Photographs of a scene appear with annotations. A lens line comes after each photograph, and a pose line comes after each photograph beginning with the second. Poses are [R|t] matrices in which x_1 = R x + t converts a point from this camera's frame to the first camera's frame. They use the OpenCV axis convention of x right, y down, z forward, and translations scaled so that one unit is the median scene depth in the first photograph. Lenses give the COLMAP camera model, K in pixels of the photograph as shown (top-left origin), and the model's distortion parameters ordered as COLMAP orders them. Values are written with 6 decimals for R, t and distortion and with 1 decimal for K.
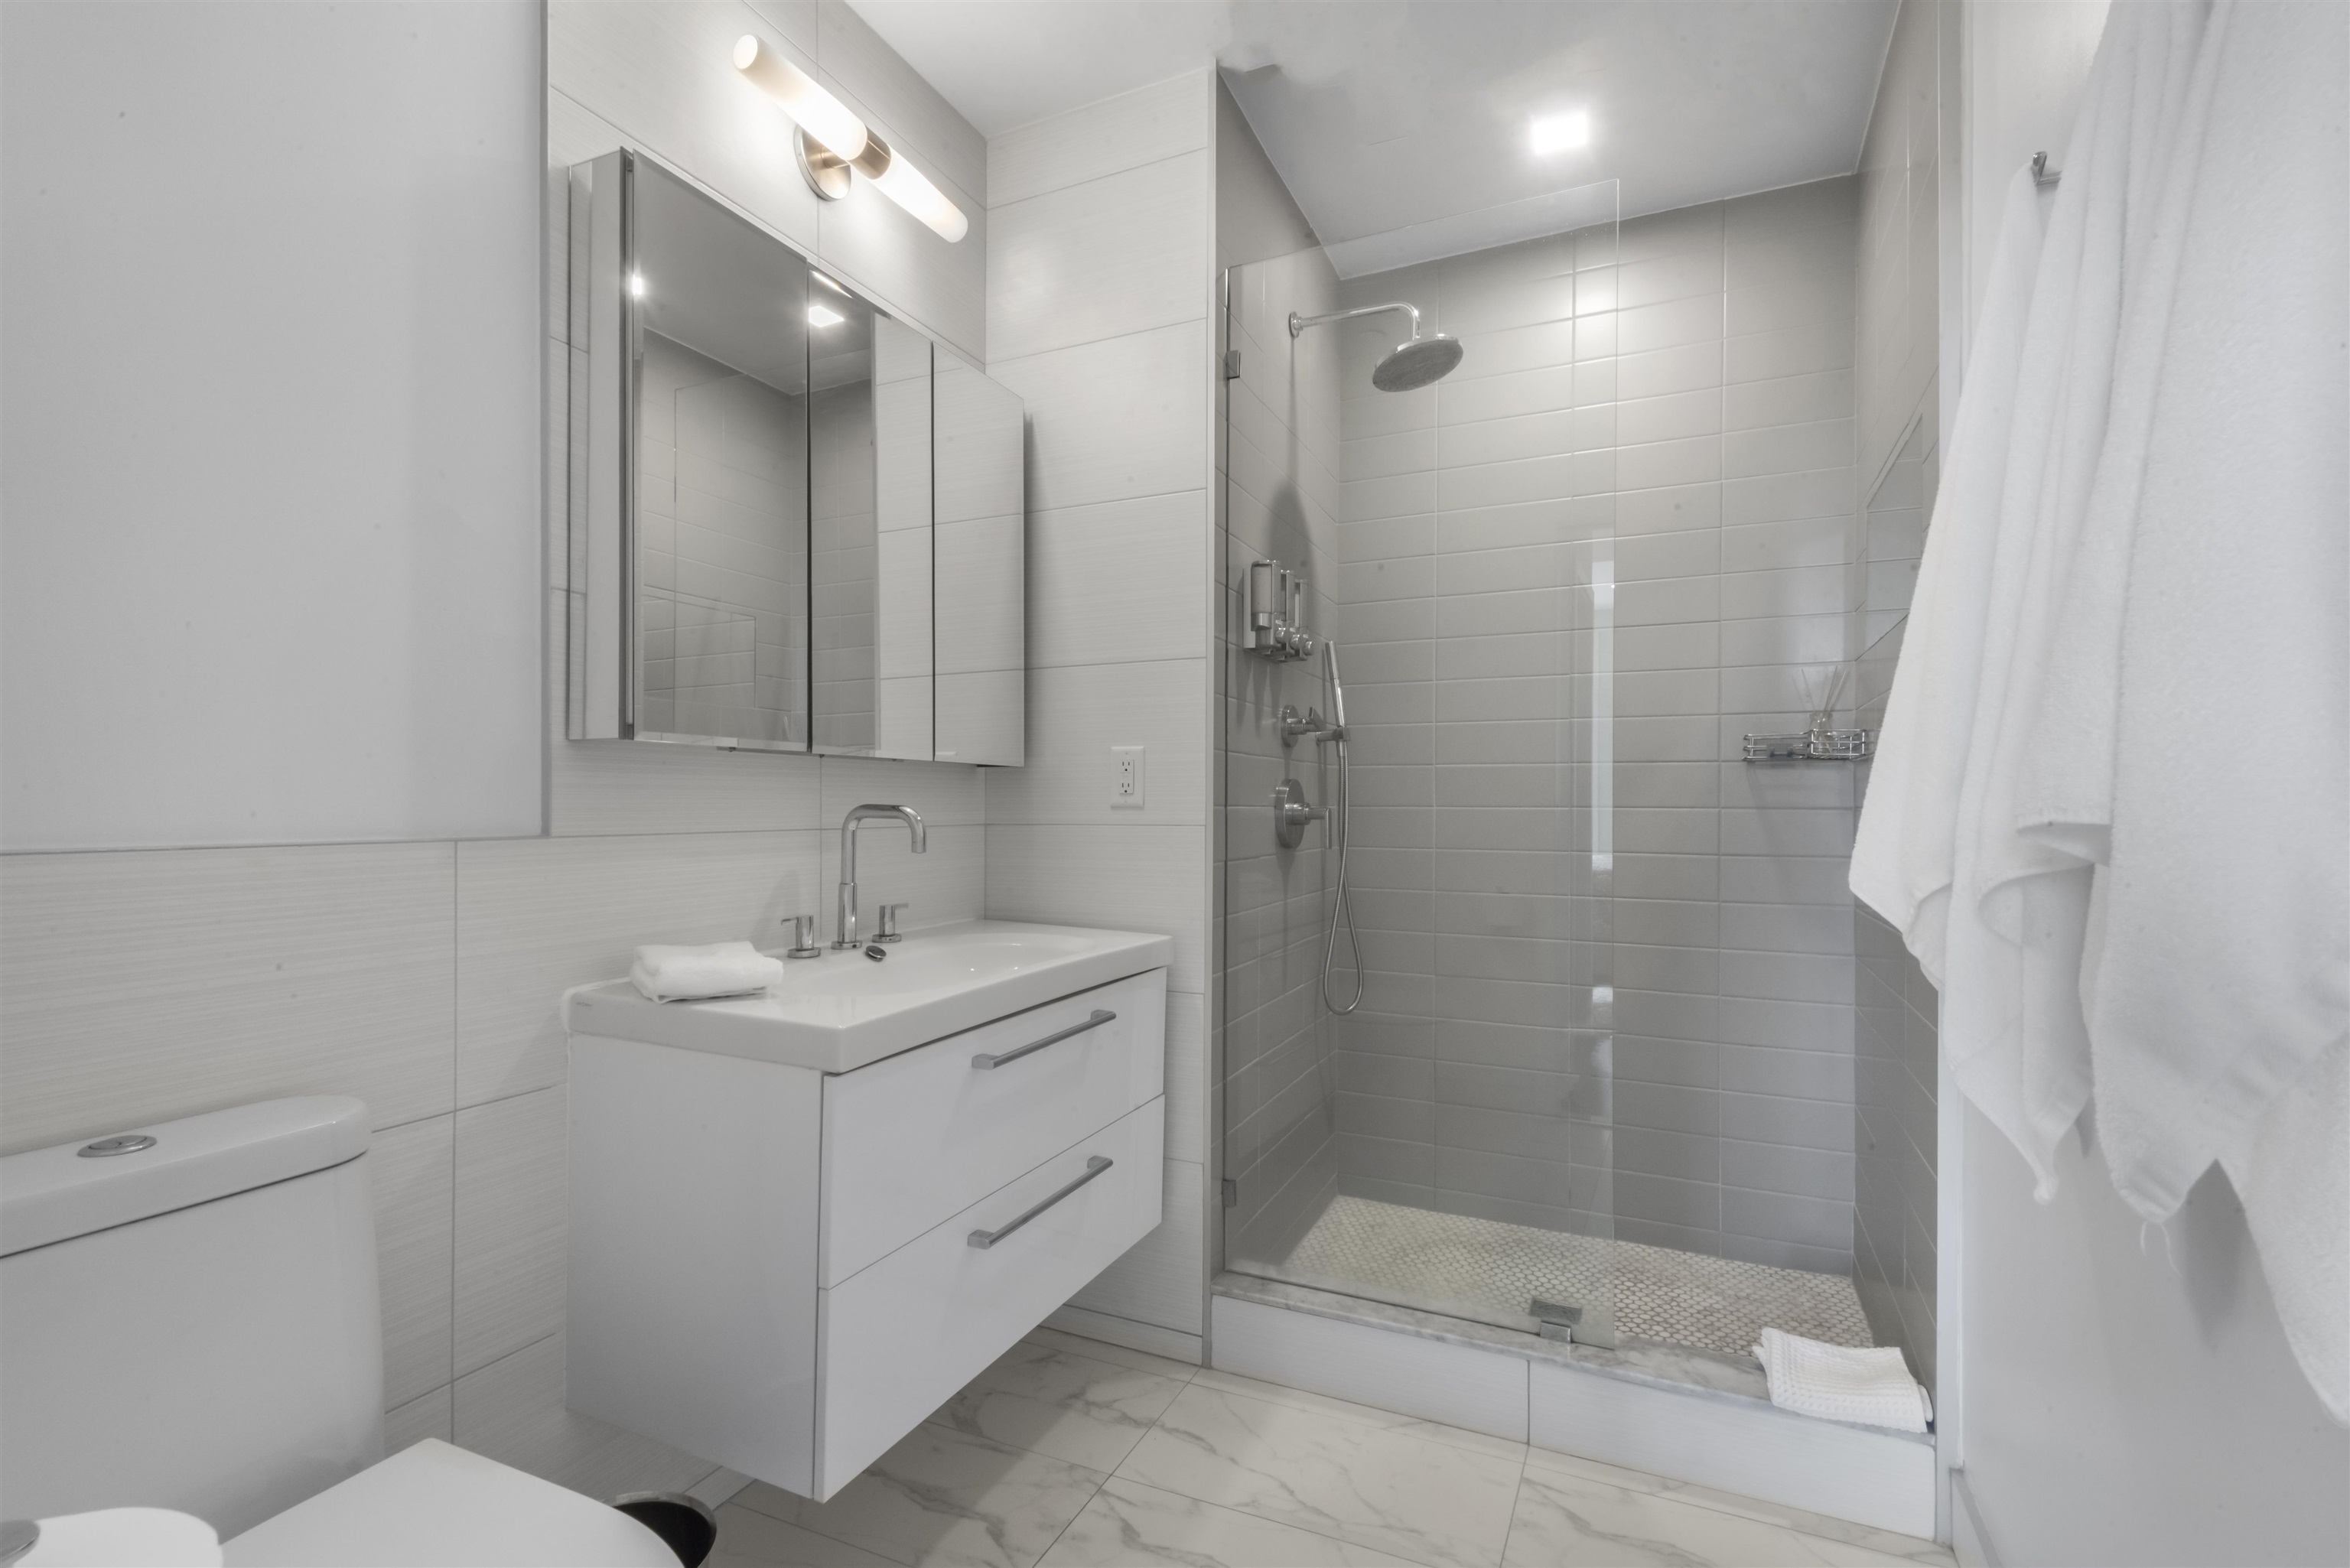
lens RADIAL K [[1068.2, 0, 1172.4], [0, 1068.2, 795.6], [0, 0, 1]] dist [0.031643, -0.015364]
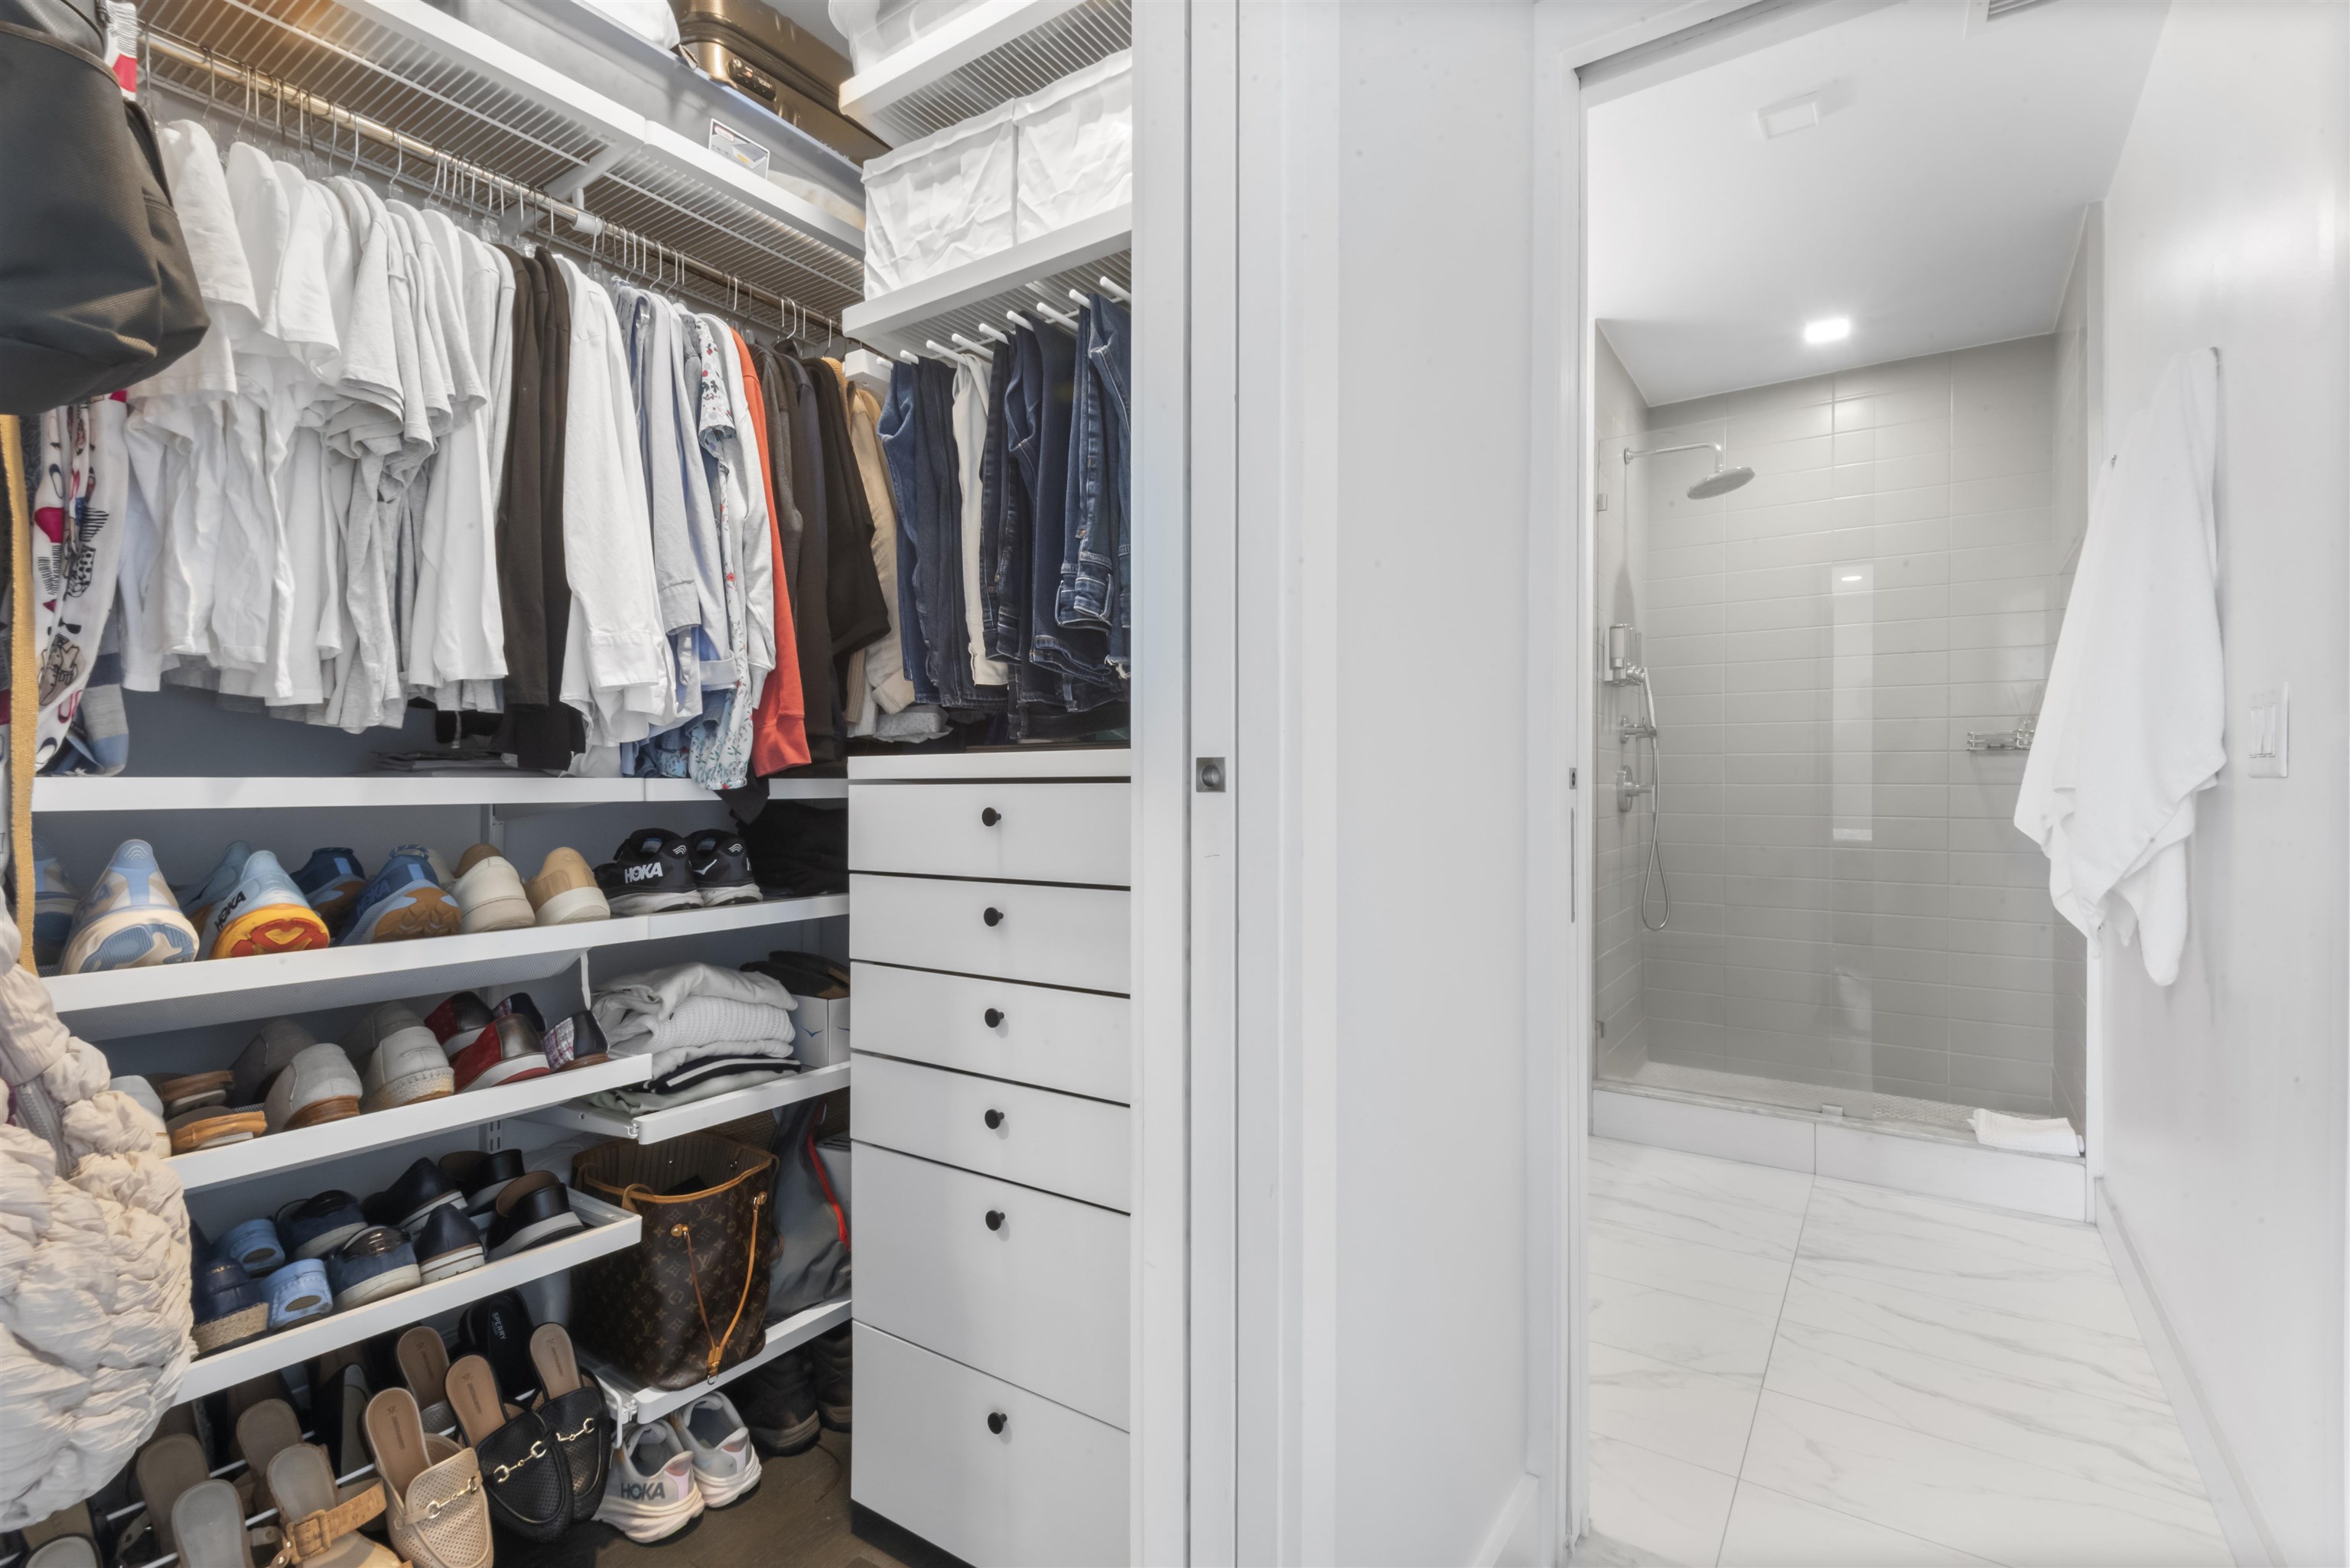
lens RADIAL K [[1068.2, 0, 1180.3], [0, 1068.2, 776.4], [0, 0, 1]] dist [0.031643, -0.015364]
pose [[0.985529, -0.004322, -0.169452, -0.277284], [0.003845, 0.999988, -0.003146, 0.002747], [0.169463, 0.002449, 0.985533, -0.639461]]
